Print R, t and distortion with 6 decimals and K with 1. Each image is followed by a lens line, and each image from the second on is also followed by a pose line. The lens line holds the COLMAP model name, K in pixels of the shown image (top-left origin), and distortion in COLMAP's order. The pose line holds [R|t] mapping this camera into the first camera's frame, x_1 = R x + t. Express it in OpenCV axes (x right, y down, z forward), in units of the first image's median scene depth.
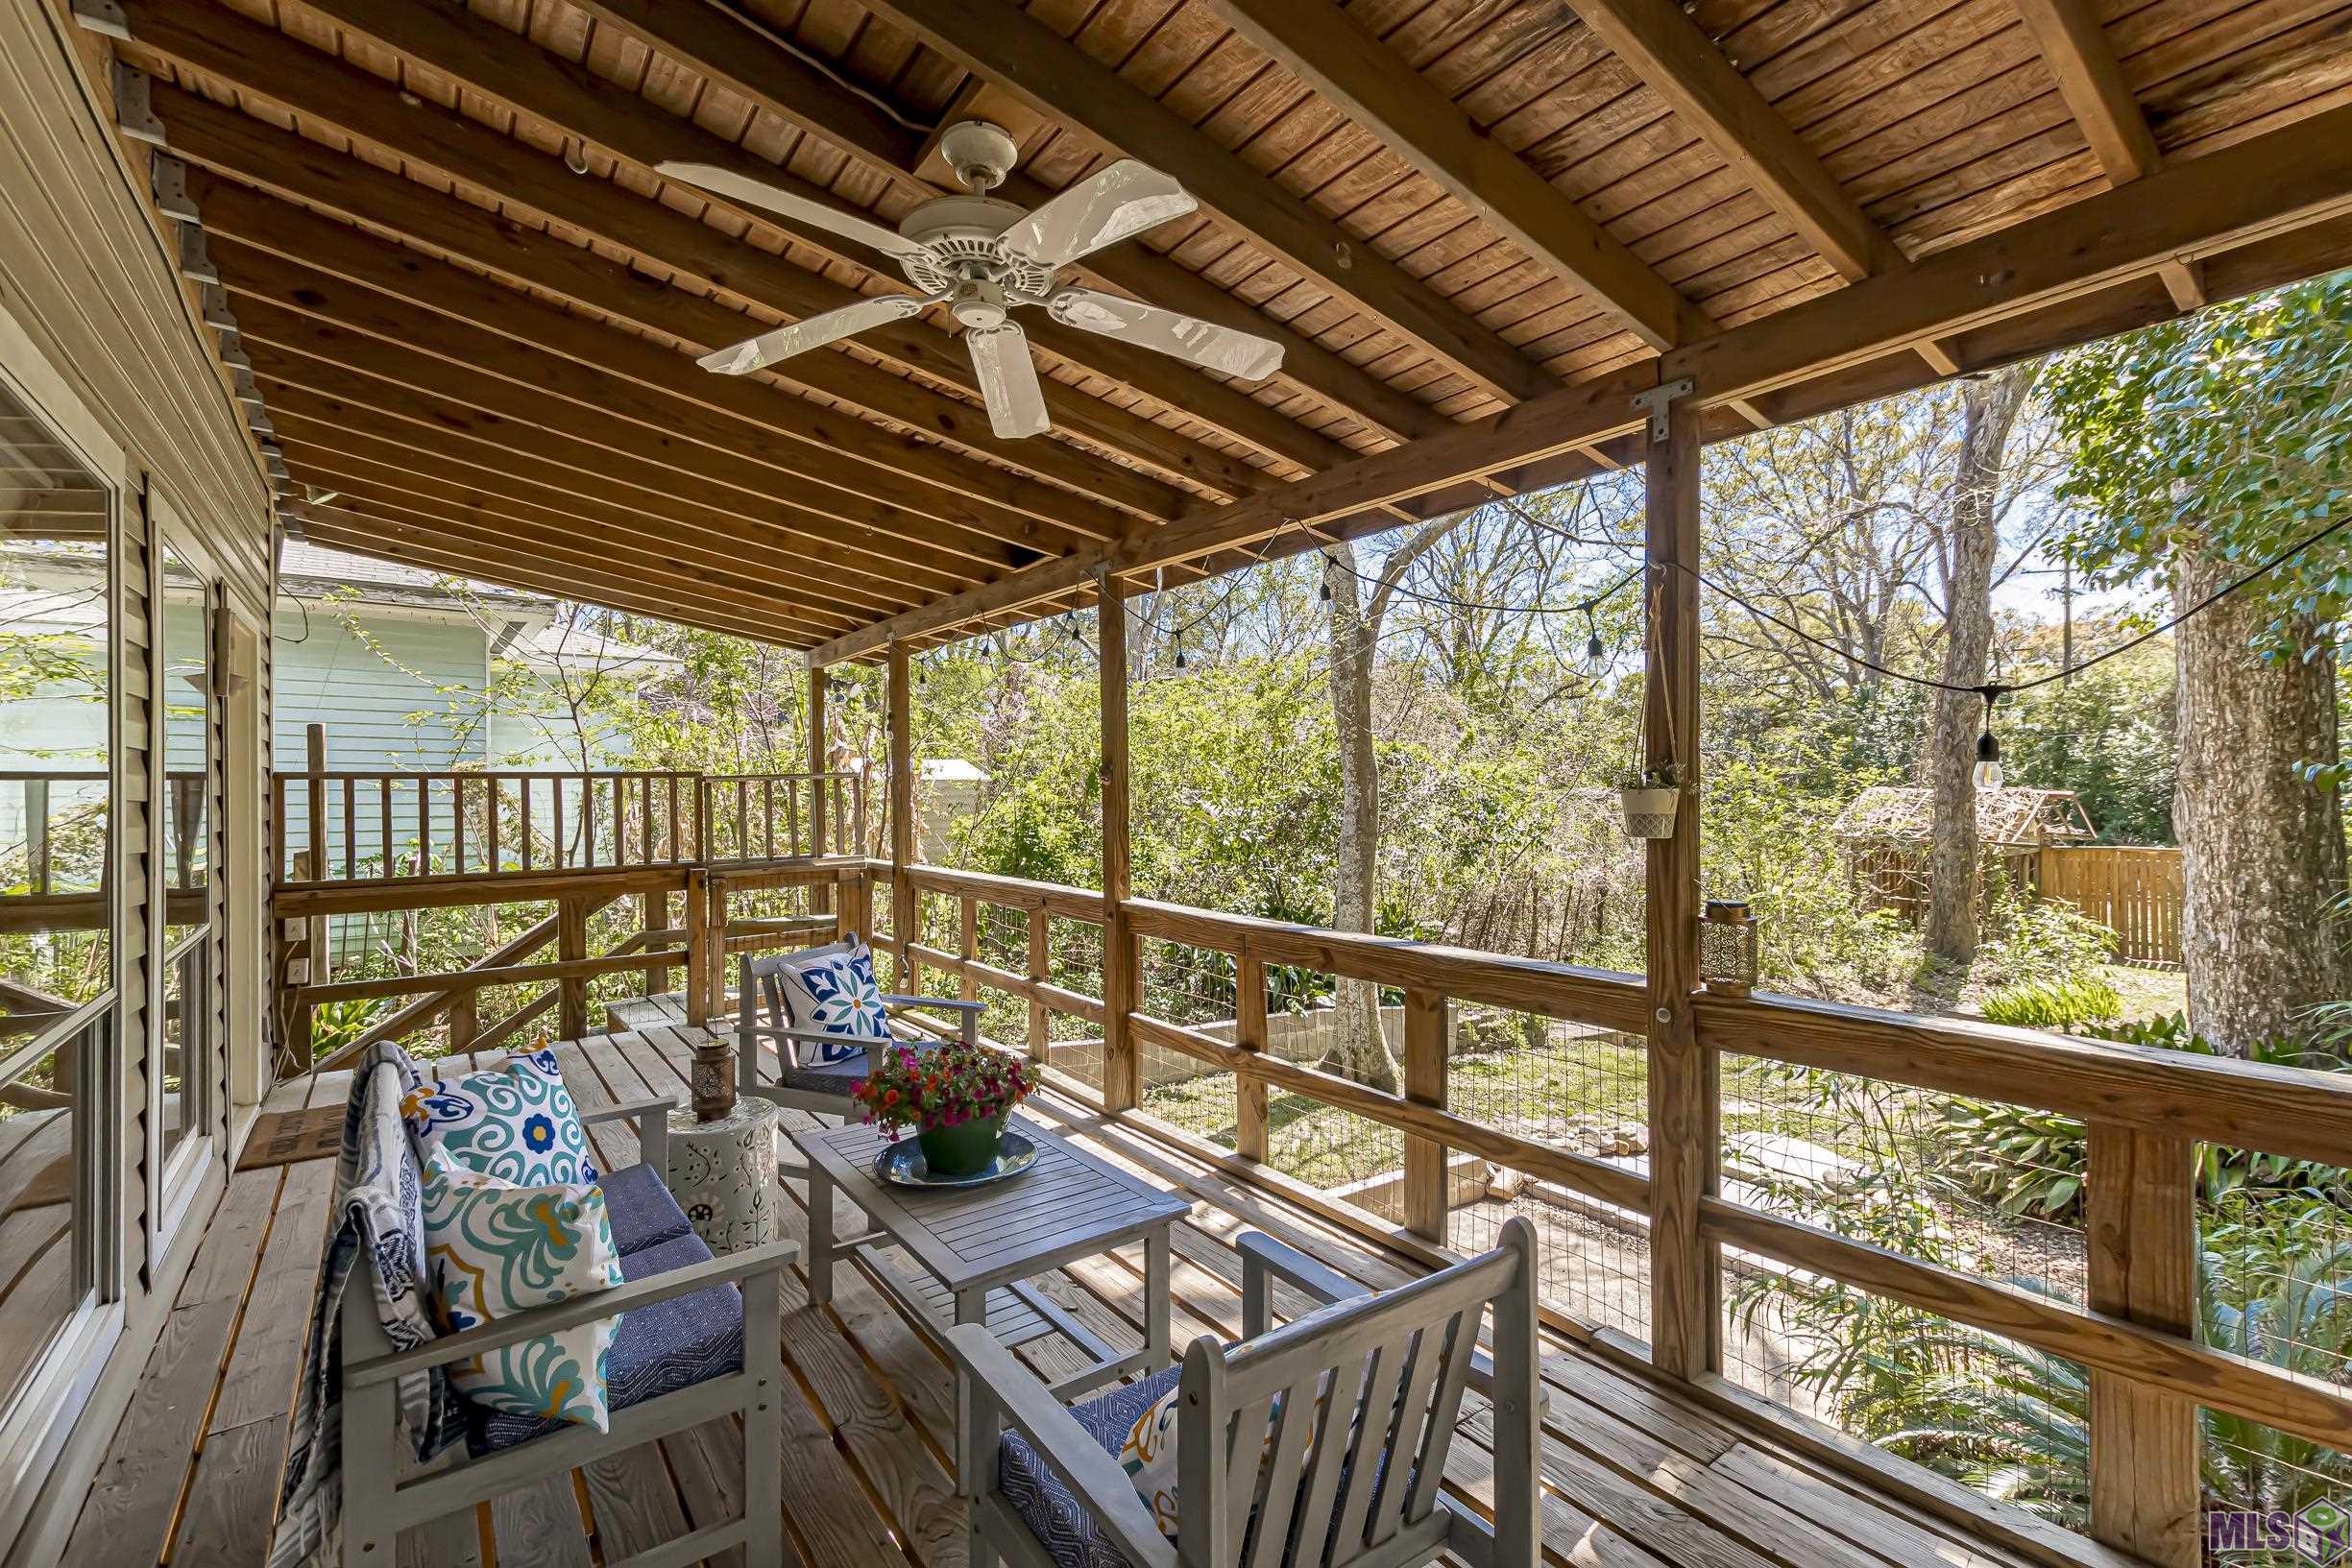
lens RADIAL K [[1074.6, 0, 1176.0], [0, 1074.6, 784.0], [0, 0, 1]] dist [-0.000056, -0.000163]
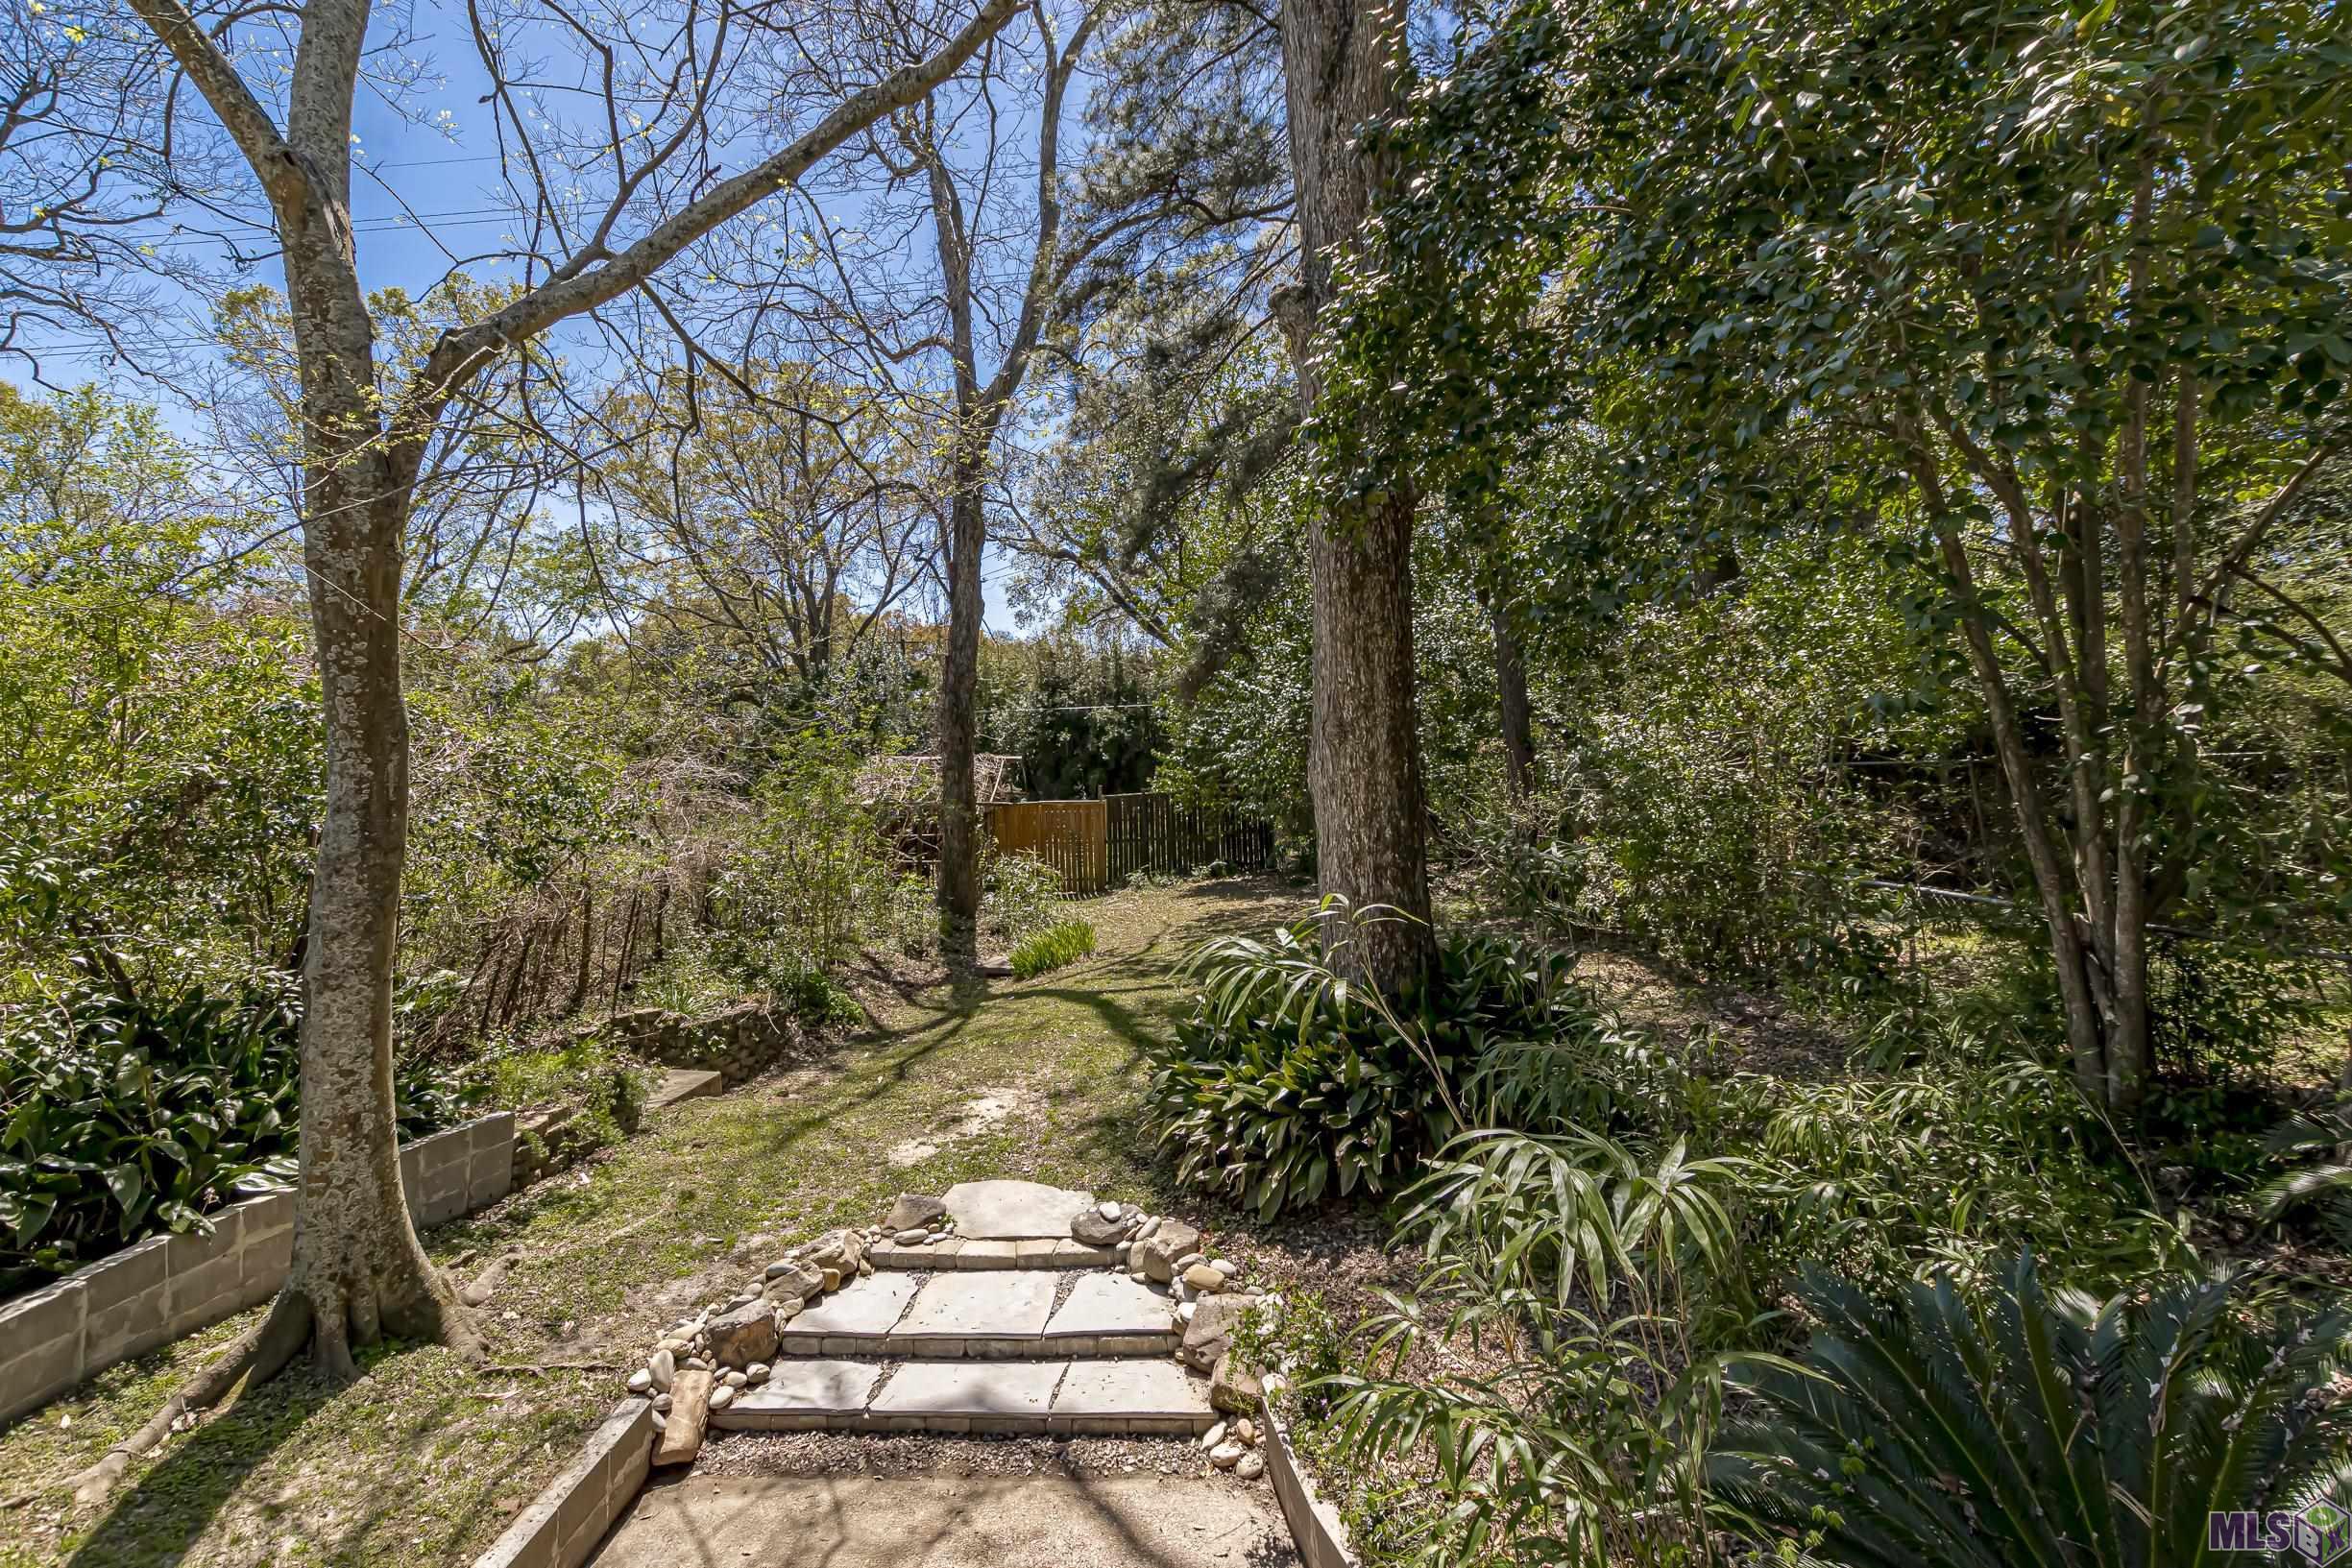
lens RADIAL K [[1056.8, 0, 1121.7], [0, 1056.8, 707.6], [0, 0, 1]] dist [-0.001536, -0.000408]
pose [[0.622570, 0.019902, 0.782311, -0.001887], [0.018351, 0.999030, -0.040019, 0.004018], [-0.782349, 0.039271, 0.621601, 0.333062]]
